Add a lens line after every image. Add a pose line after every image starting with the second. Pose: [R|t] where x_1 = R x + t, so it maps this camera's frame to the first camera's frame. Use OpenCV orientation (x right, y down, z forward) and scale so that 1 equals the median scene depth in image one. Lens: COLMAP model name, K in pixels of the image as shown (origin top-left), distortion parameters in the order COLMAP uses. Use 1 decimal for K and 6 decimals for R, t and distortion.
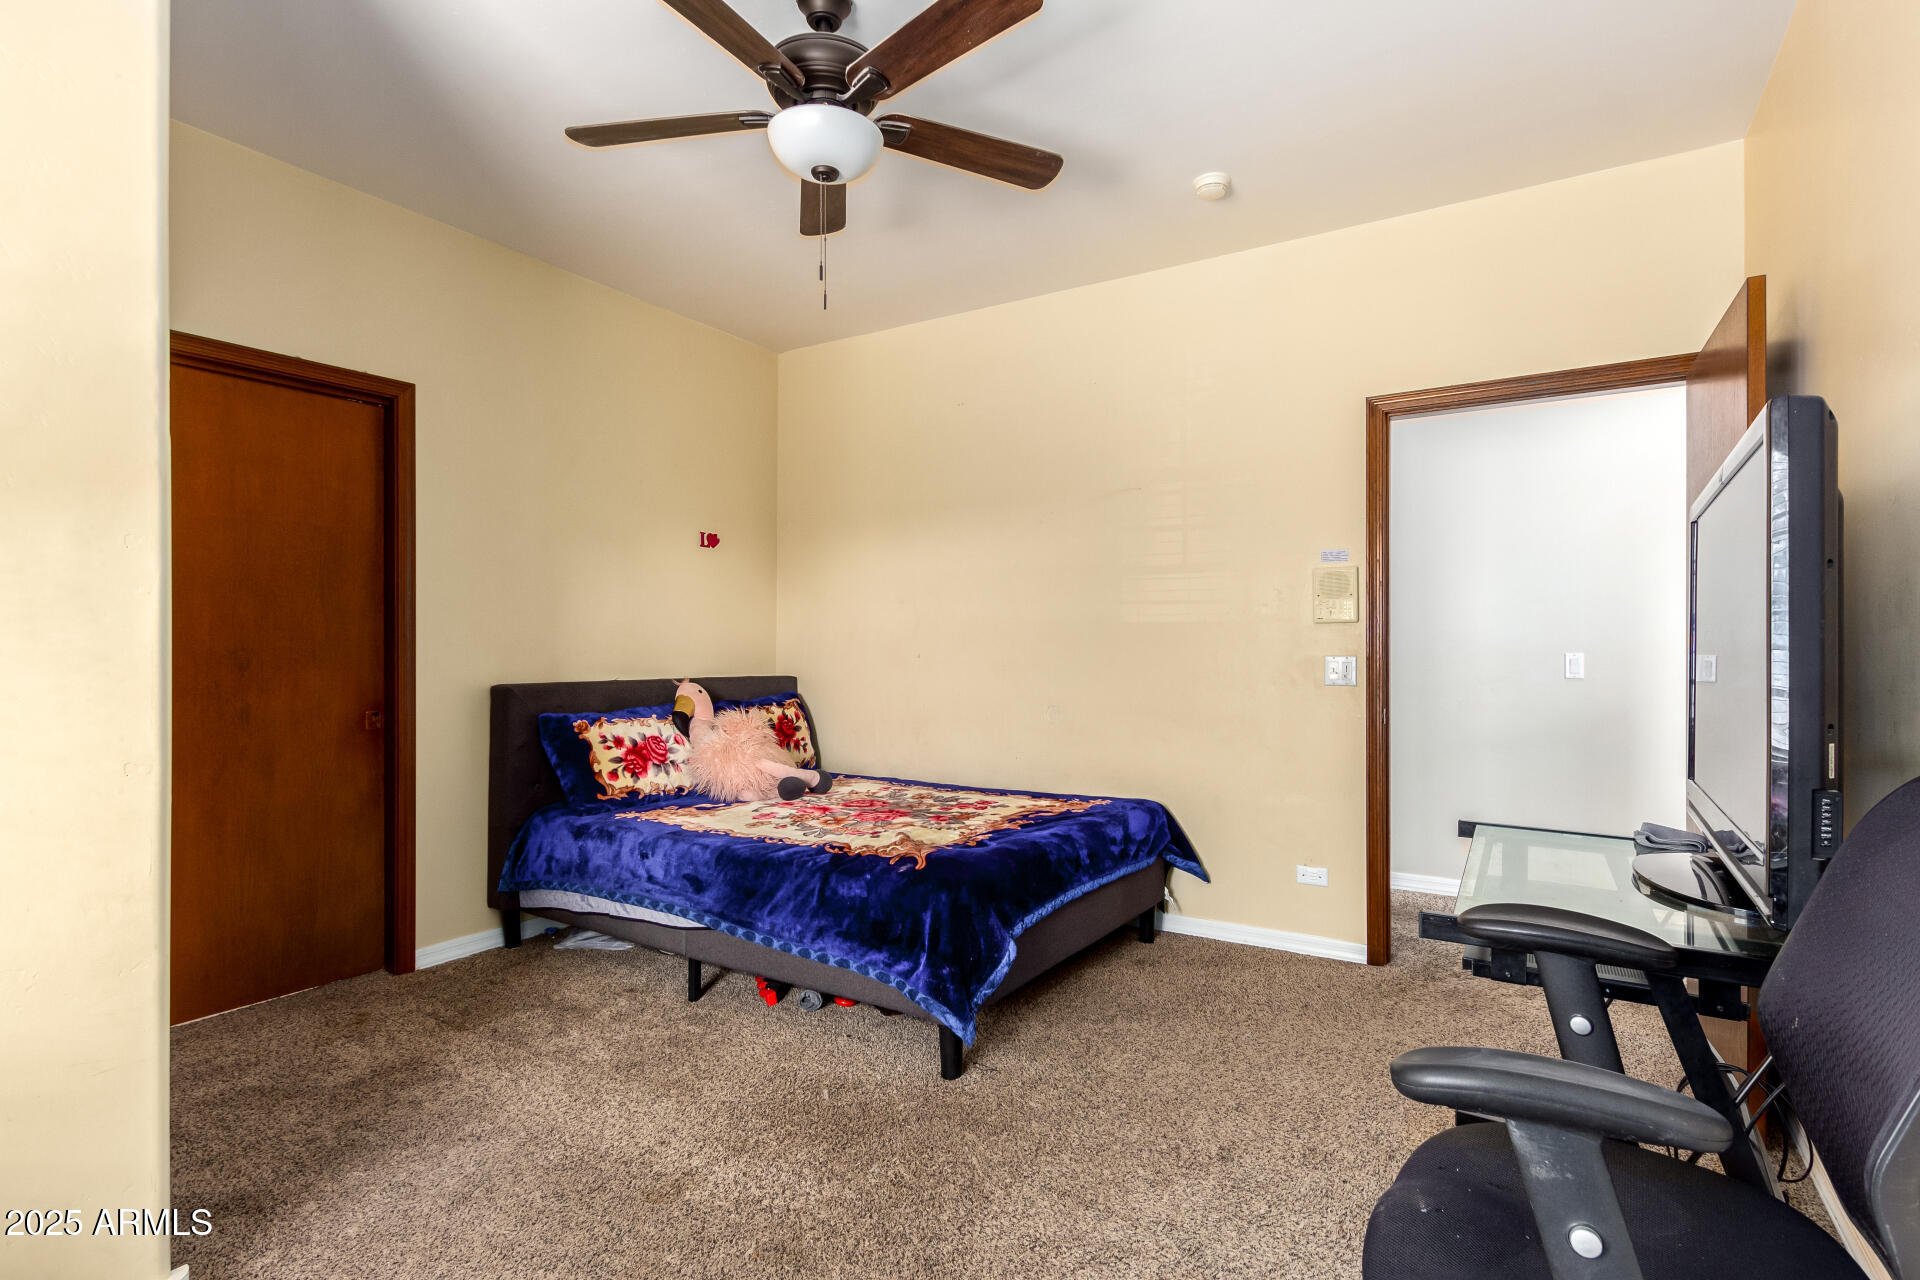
lens RADIAL K [[869.5, 0, 962.7], [0, 869.5, 648.9], [0, 0, 1]] dist [0.002049, 0.000107]
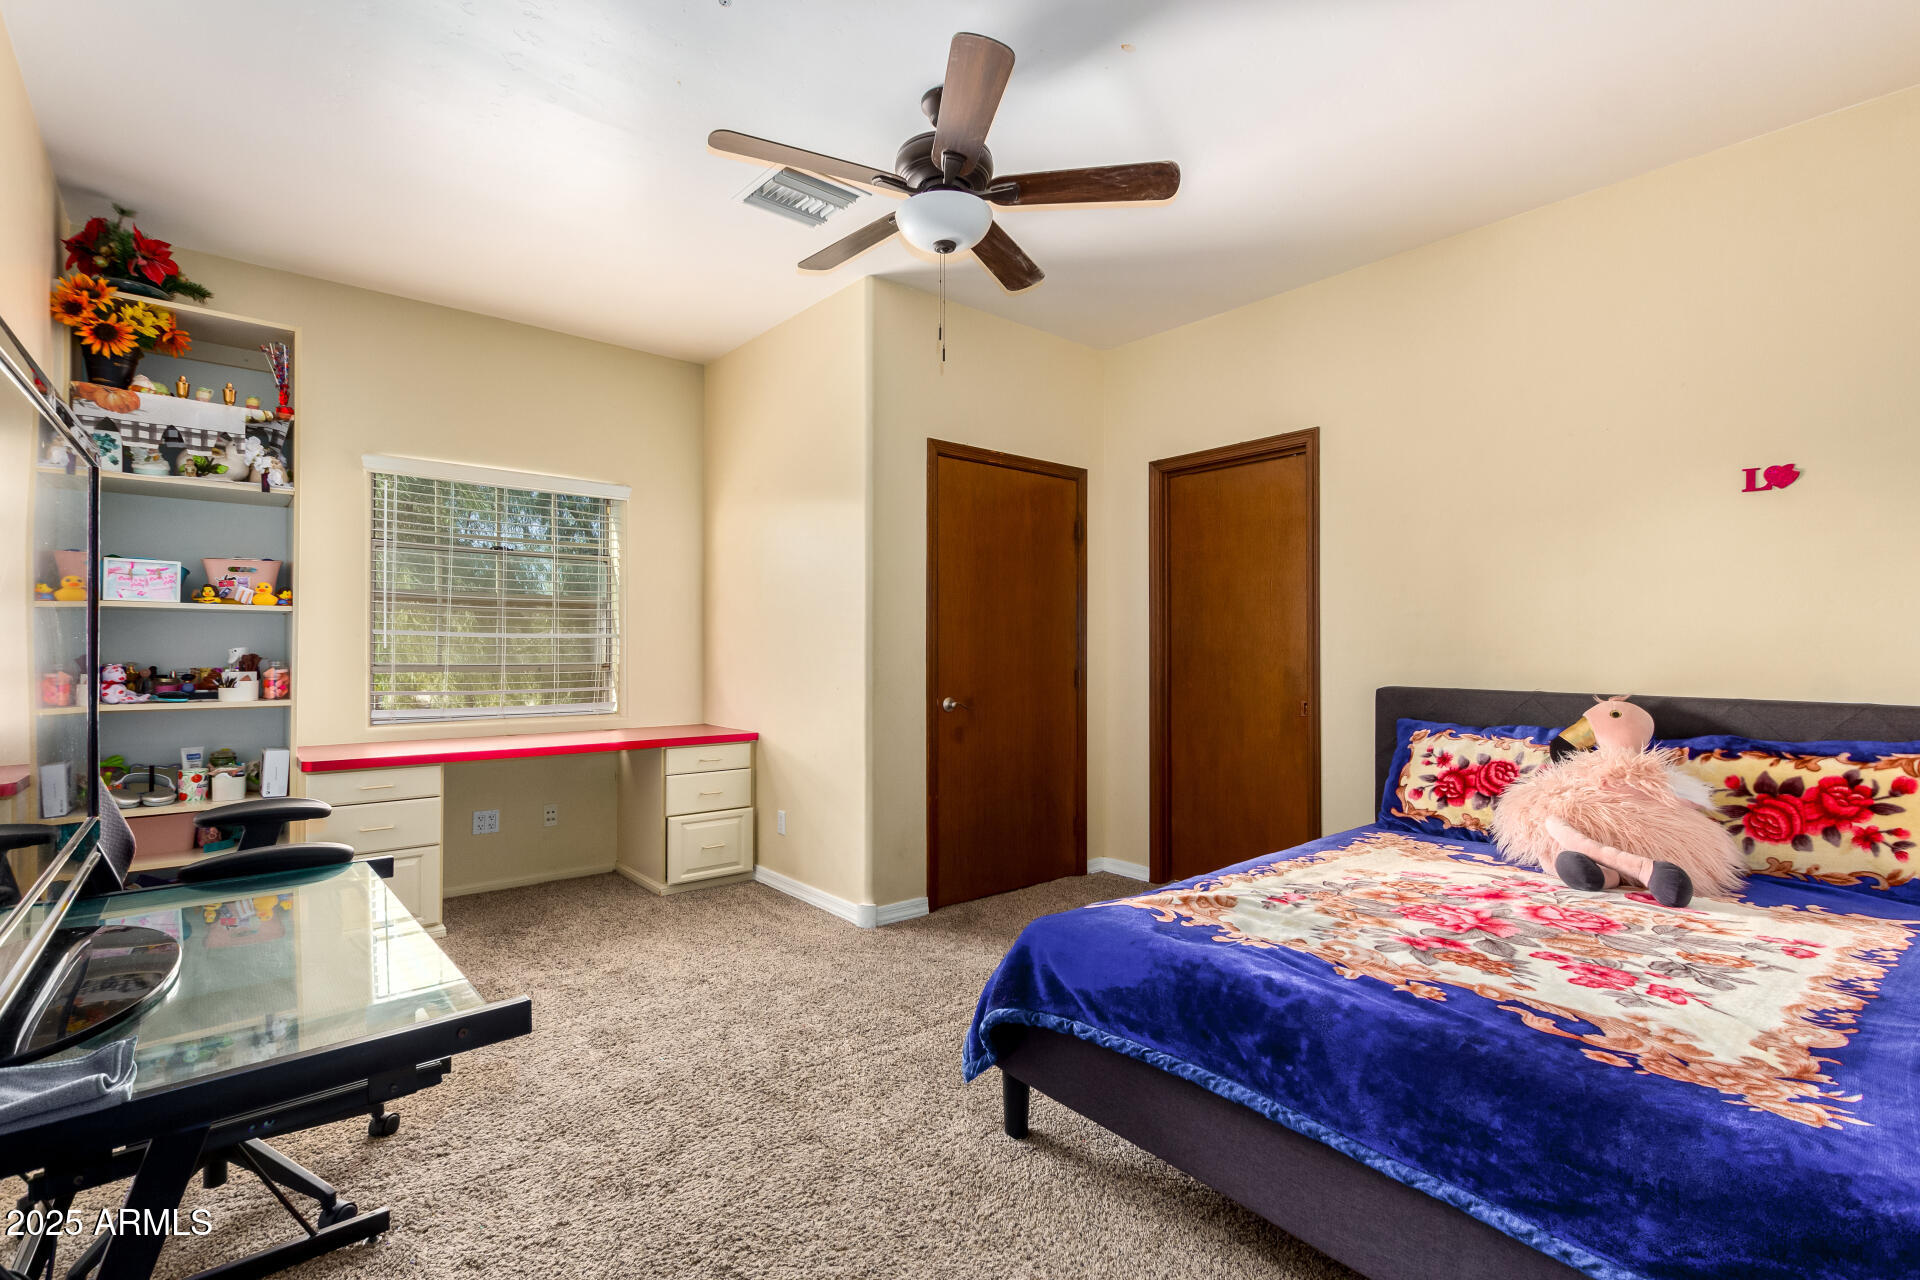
lens RADIAL K [[869.5, 0, 962.1], [0, 869.5, 637.4], [0, 0, 1]] dist [0.002049, 0.000107]
pose [[-0.275978, -0.002700, -0.961160, 0.572203], [0.000192, 0.999996, -0.002864, -0.012846], [0.961164, -0.000975, -0.275977, 0.770290]]
